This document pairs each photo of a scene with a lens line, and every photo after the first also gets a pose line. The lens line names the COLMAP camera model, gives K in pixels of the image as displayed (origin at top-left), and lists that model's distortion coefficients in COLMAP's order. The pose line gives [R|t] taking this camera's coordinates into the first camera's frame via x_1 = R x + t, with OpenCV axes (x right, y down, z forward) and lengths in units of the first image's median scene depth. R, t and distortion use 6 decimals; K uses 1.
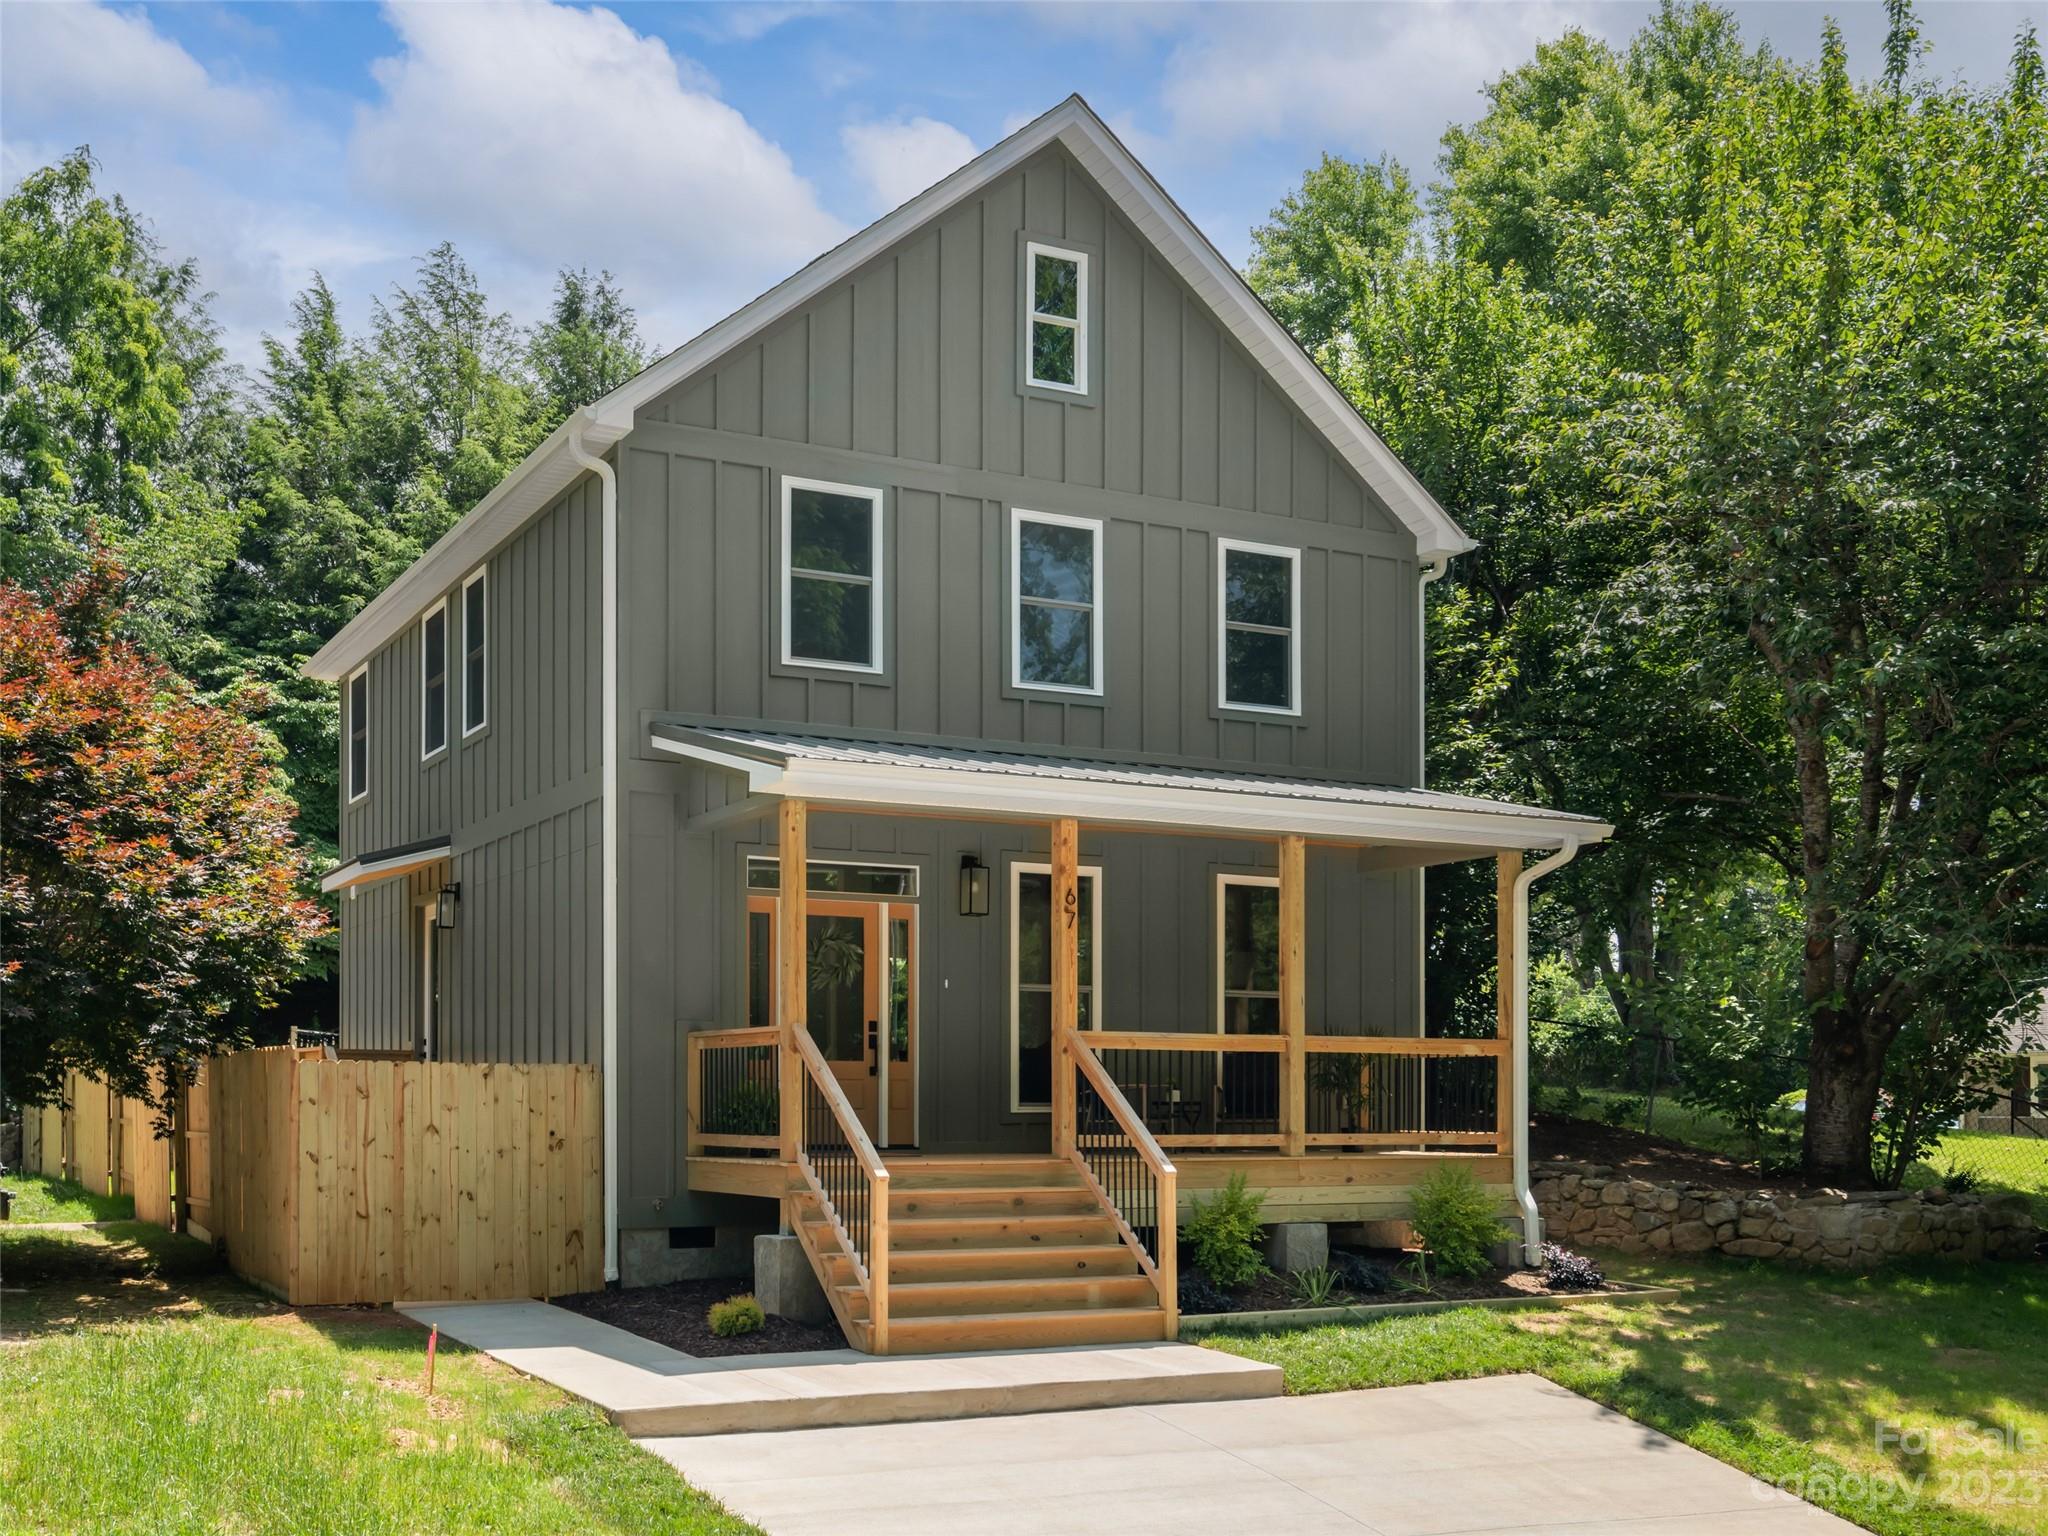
lens RADIAL K [[1305.9, 0, 1023.9], [0, 1305.9, 631.7], [0, 0, 1]] dist [-0.002419, -0.000032]
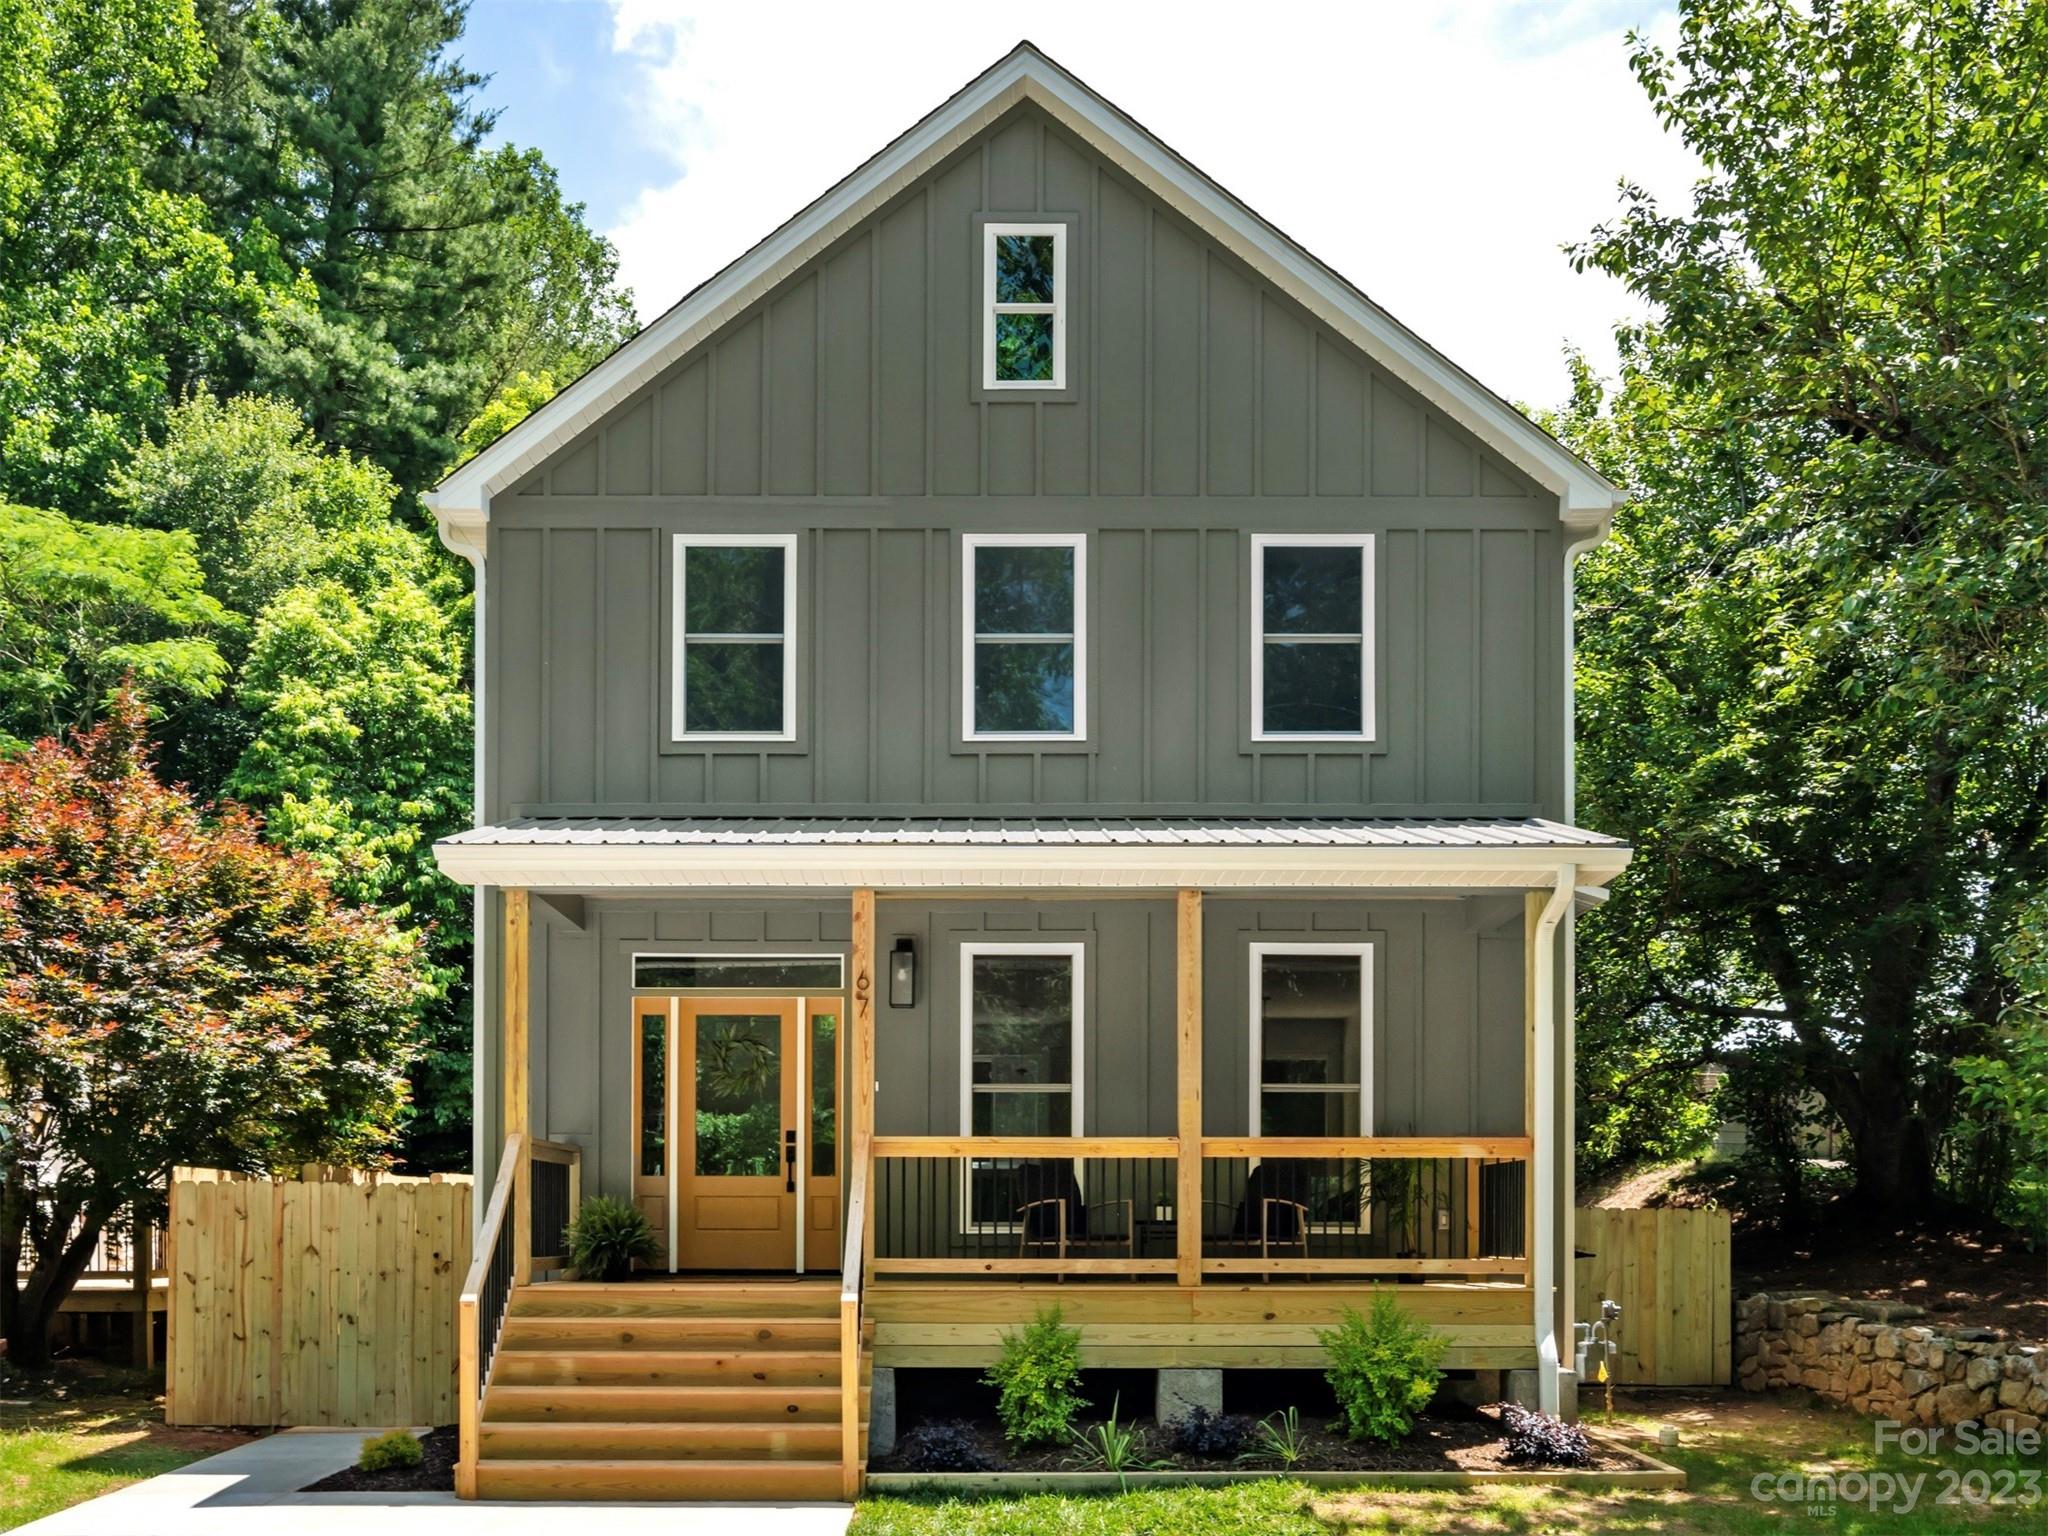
lens RADIAL K [[1471.9, 0, 1018.1], [0, 1471.9, 705.5], [0, 0, 1]] dist [-0.005419, 0.002209]
pose [[0.950417, -0.106864, -0.292041, 0.329611], [0.107931, 0.994080, -0.012505, 0.037451], [0.291648, -0.019635, 0.956324, 0.088800]]
